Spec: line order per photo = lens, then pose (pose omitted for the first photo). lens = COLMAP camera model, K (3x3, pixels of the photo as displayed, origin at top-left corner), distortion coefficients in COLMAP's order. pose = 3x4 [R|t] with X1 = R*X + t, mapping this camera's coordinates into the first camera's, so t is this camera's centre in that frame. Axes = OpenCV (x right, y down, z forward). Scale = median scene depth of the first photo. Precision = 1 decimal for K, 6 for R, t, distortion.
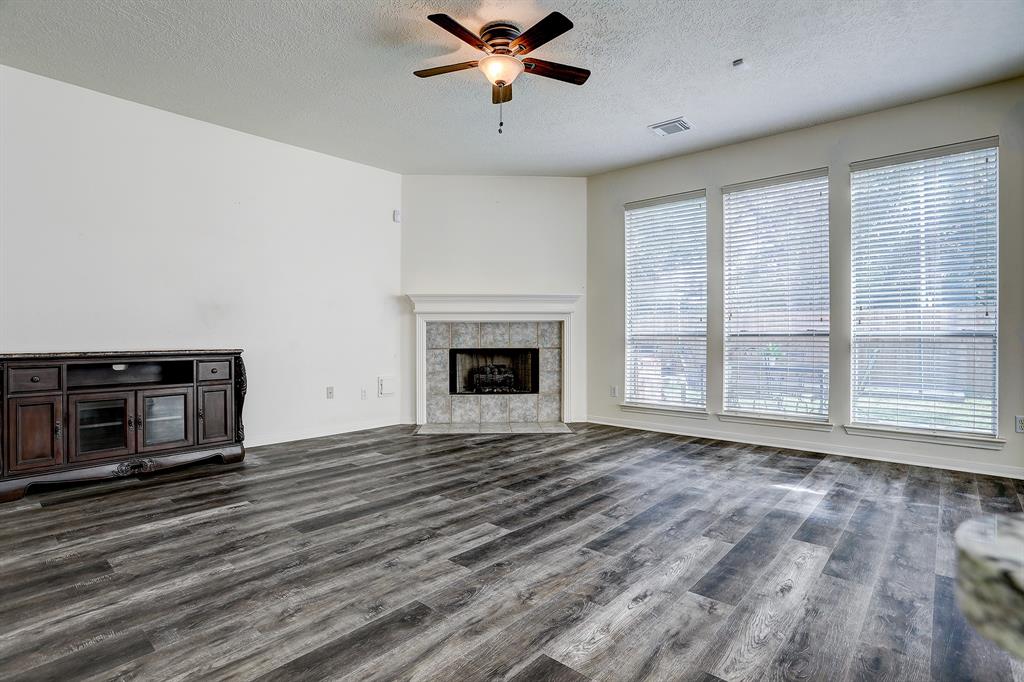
lens RADIAL K [[514.8, 0, 499.1], [0, 514.8, 341.8], [0, 0, 1]] dist [-0.063944, 0.026632]
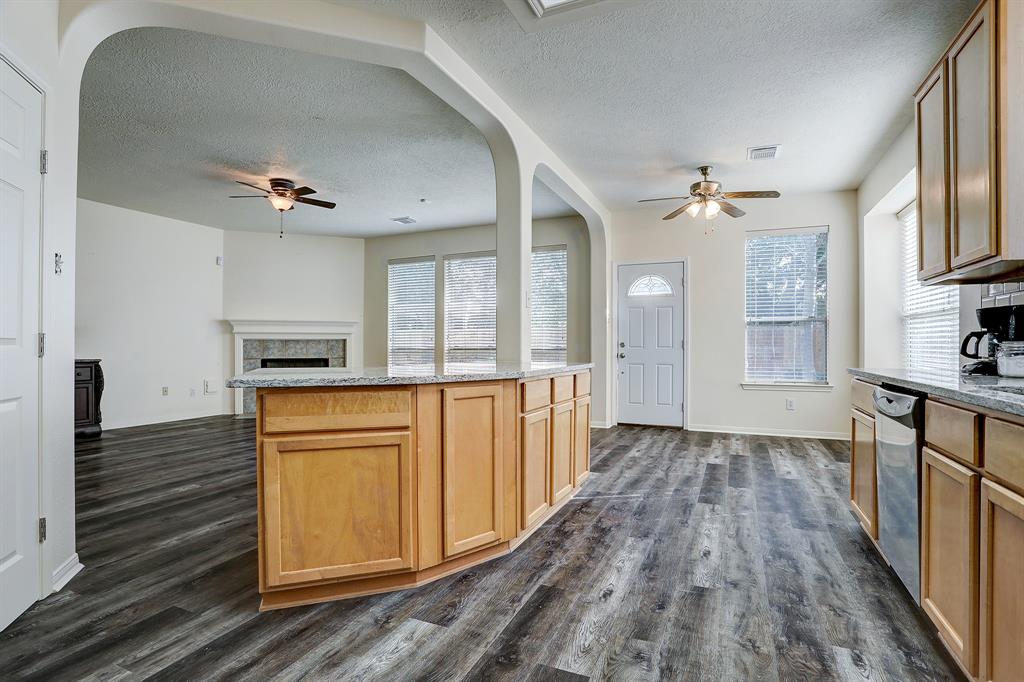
lens RADIAL K [[514.8, 0, 498.6], [0, 514.8, 341.0], [0, 0, 1]] dist [-0.063944, 0.026632]
pose [[0.954666, 0.002205, 0.297670, 0.190670], [0.005497, 0.999671, -0.025035, 0.006622], [-0.297628, 0.025536, 0.954340, -0.883511]]
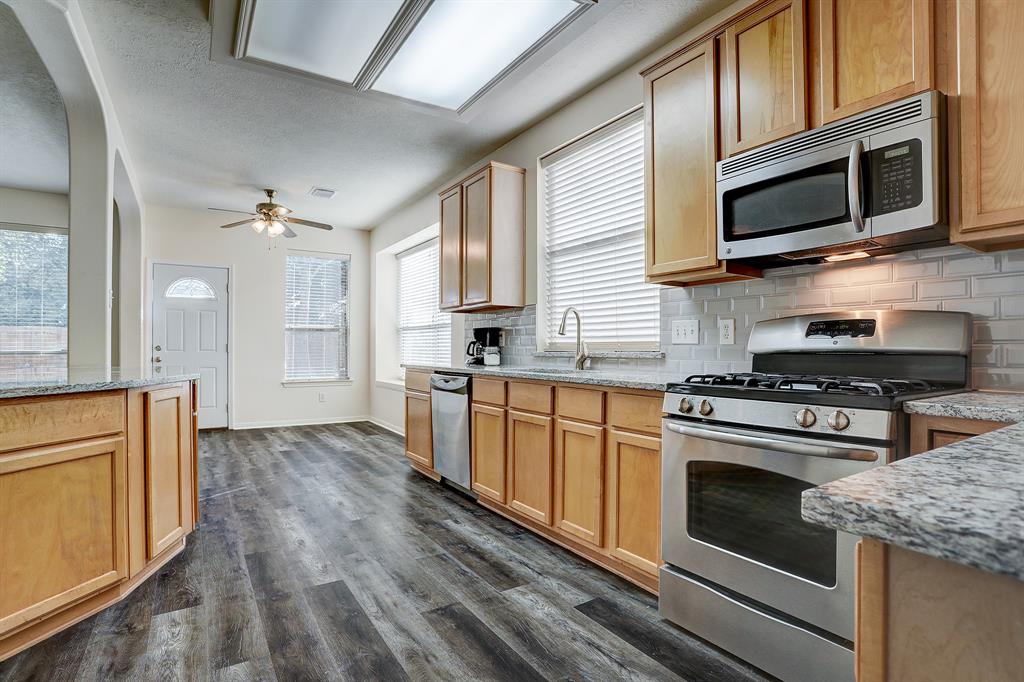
lens RADIAL K [[514.8, 0, 512.8], [0, 514.8, 344.0], [0, 0, 1]] dist [-0.063944, 0.026632]
pose [[0.263475, 0.007840, 0.964634, -0.197862], [0.017552, 0.999762, -0.012919, 0.005349], [-0.964507, 0.020335, 0.263275, -0.858164]]
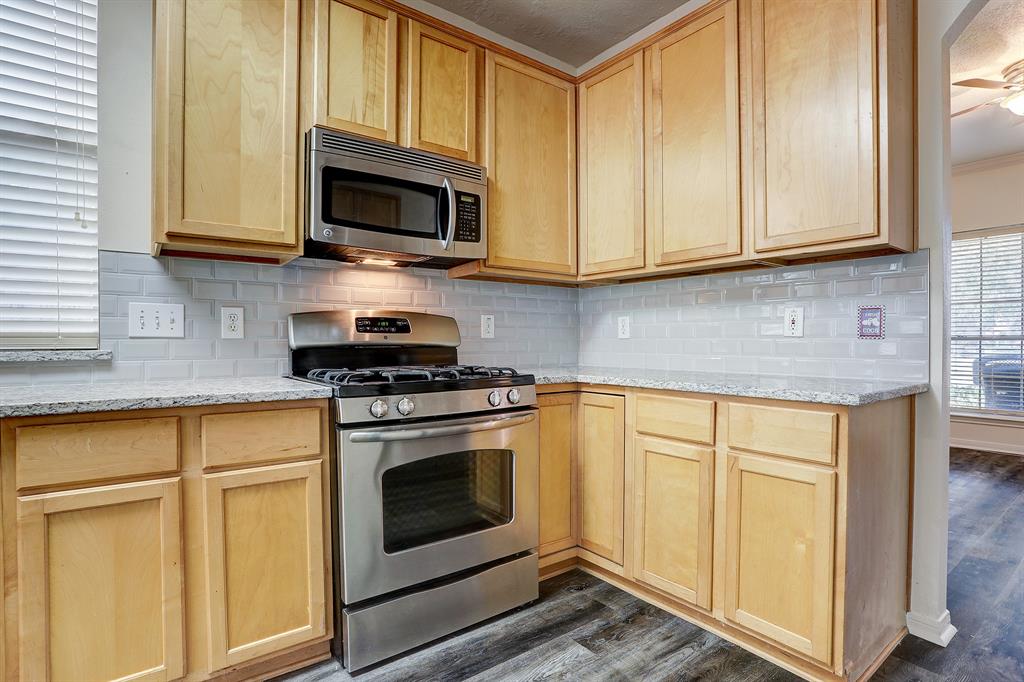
lens RADIAL K [[514.8, 0, 484.9], [0, 514.8, 336.5], [0, 0, 1]] dist [-0.063944, 0.026632]
pose [[-0.977194, 0.004966, 0.212291, 0.190554], [0.007722, 0.999896, 0.012156, -0.005468], [-0.212208, 0.013518, -0.977131, -0.440502]]
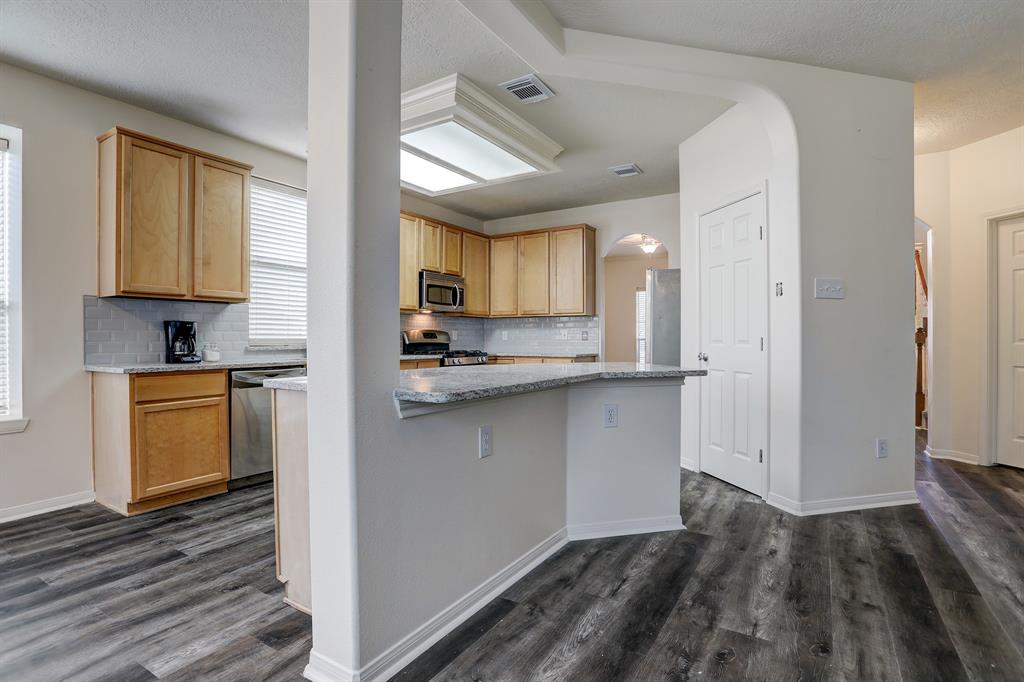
lens RADIAL K [[514.8, 0, 507.2], [0, 514.8, 341.1], [0, 0, 1]] dist [-0.063944, 0.026632]
pose [[-0.983098, 0.003271, -0.183053, 0.544524], [-0.001204, 0.999703, 0.024331, -0.039184], [0.183079, 0.024140, -0.982802, 0.842124]]
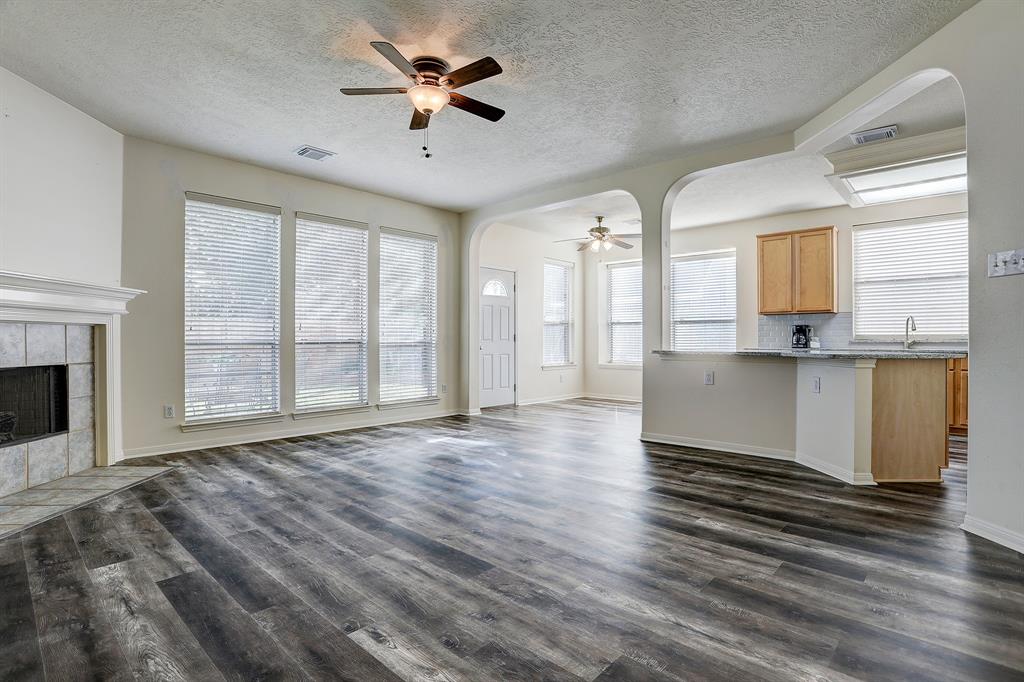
lens RADIAL K [[514.8, 0, 515.8], [0, 514.8, 340.2], [0, 0, 1]] dist [-0.063944, 0.026632]
pose [[-0.001171, -0.002812, 0.999995, -1.028318], [0.017397, 0.999845, 0.002832, -0.020161], [-0.999848, 0.017400, -0.001122, 0.762082]]
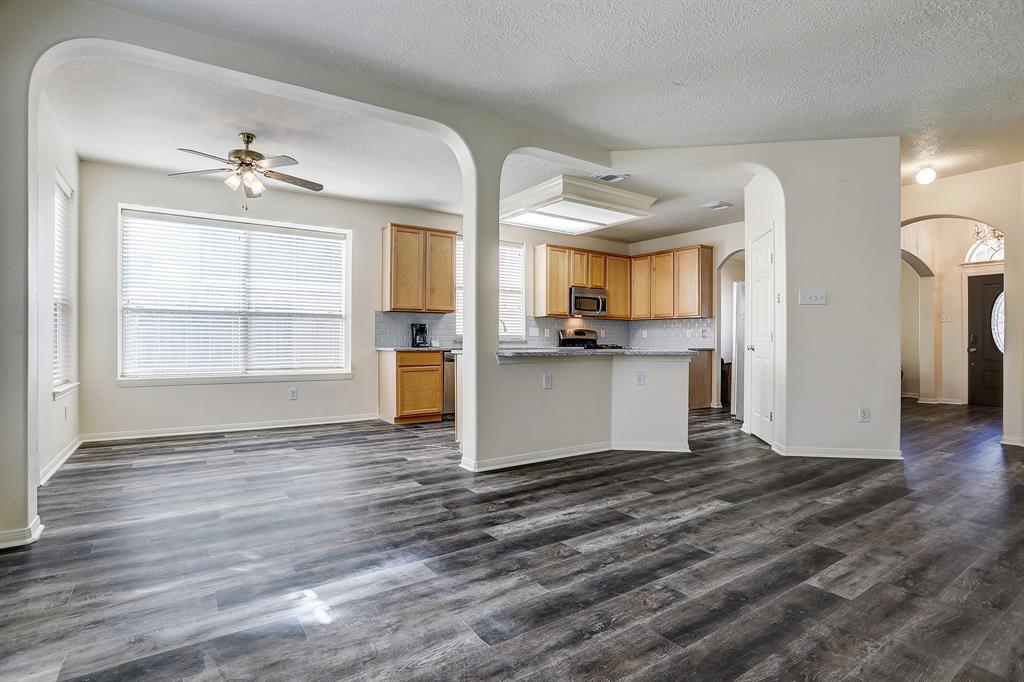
lens RADIAL K [[514.8, 0, 506.4], [0, 514.8, 338.0], [0, 0, 1]] dist [-0.063944, 0.026632]
pose [[-0.974376, -0.002022, 0.224917, 0.253476], [0.001286, 0.999893, 0.014559, -0.028343], [-0.224922, 0.014475, -0.974269, 1.530297]]
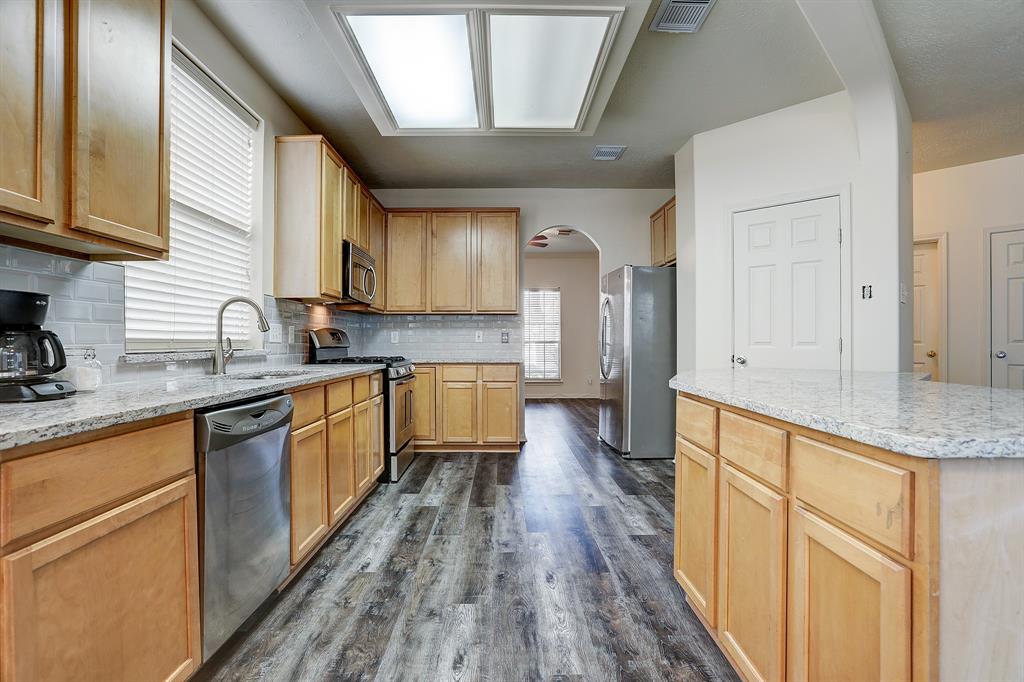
lens RADIAL K [[514.8, 0, 511.1], [0, 514.8, 332.2], [0, 0, 1]] dist [-0.063944, 0.026632]
pose [[-0.730220, -0.011560, -0.683114, 1.046975], [-0.009325, 0.999932, -0.006952, -0.018886], [0.683148, 0.001293, -0.730279, 0.186805]]
